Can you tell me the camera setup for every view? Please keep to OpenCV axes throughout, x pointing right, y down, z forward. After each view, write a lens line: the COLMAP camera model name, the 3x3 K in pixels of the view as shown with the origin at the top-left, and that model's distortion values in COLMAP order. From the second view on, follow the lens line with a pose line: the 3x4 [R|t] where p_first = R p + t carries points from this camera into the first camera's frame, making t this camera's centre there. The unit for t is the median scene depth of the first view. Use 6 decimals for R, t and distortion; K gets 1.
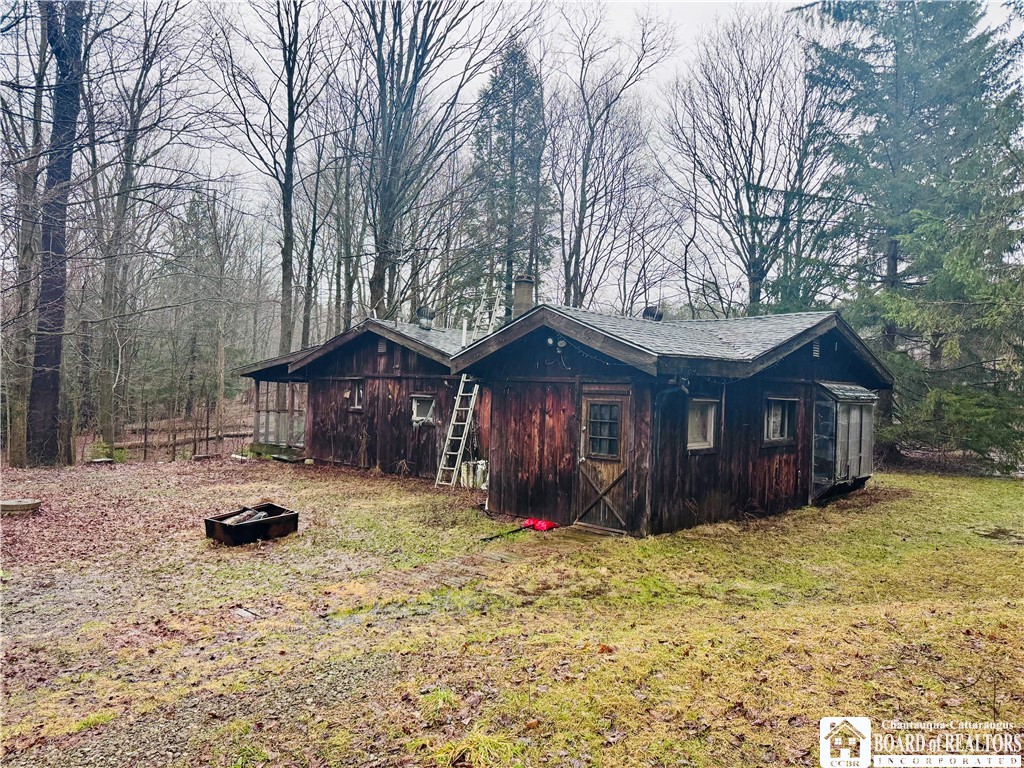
lens RADIAL K [[711.8, 0, 515.2], [0, 711.8, 382.3], [0, 0, 1]] dist [0.077756, -0.002298]
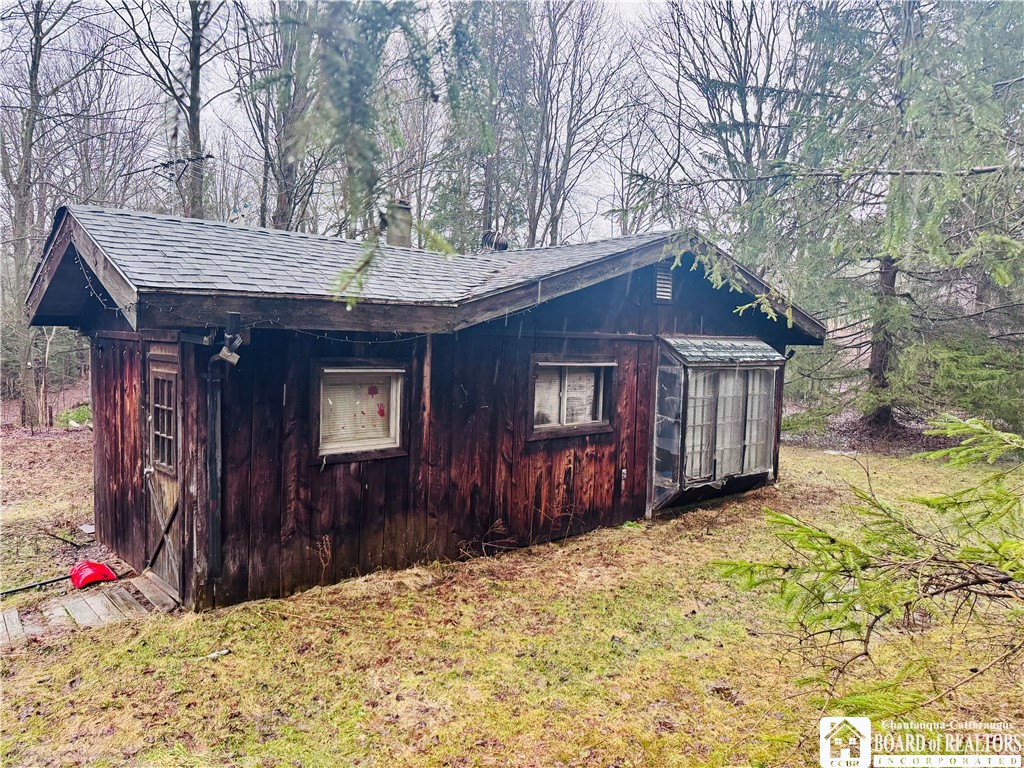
lens RADIAL K [[711.8, 0, 508.0], [0, 711.8, 379.0], [0, 0, 1]] dist [0.077756, -0.002298]
pose [[0.994721, 0.001579, -0.102605, 0.358805], [0.004773, 0.998087, 0.061633, -0.003202], [0.102506, -0.061798, 0.992811, 0.337672]]
